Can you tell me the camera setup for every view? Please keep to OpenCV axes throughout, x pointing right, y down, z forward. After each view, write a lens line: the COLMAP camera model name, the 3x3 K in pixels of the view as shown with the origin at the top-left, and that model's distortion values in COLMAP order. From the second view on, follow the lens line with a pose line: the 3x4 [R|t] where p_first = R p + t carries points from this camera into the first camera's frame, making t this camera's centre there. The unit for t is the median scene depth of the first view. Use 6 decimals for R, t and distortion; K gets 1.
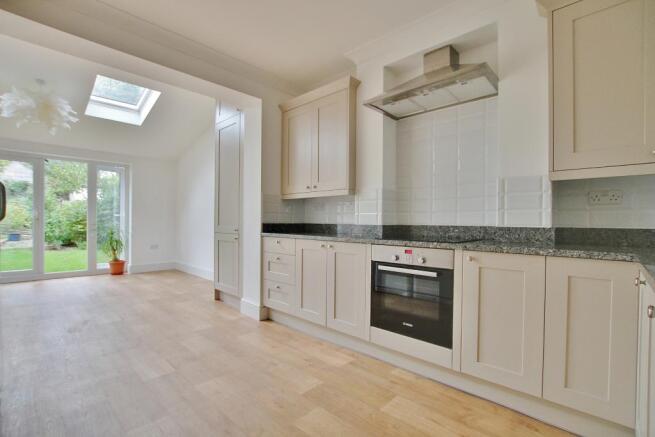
lens RADIAL K [[306.1, 0, 325.7], [0, 306.1, 219.0], [0, 0, 1]] dist [-0.002223, 0.000257]
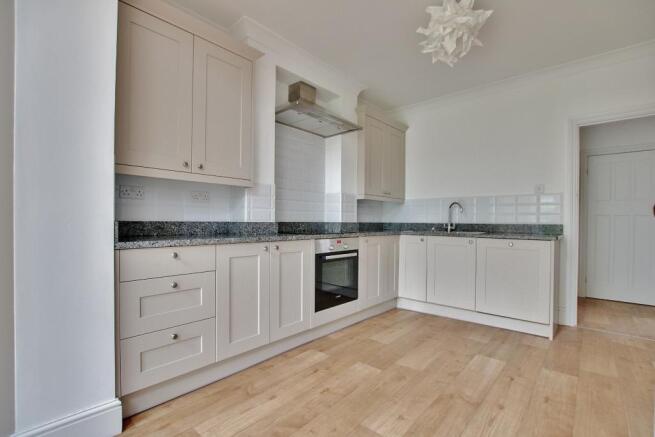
lens RADIAL K [[306.1, 0, 332.1], [0, 306.1, 218.4], [0, 0, 1]] dist [-0.002223, 0.000257]
pose [[-0.046949, -0.001854, 0.998896, -0.940241], [-0.020025, 0.999799, 0.000914, 0.002999], [-0.998697, -0.019960, -0.046977, 0.966037]]
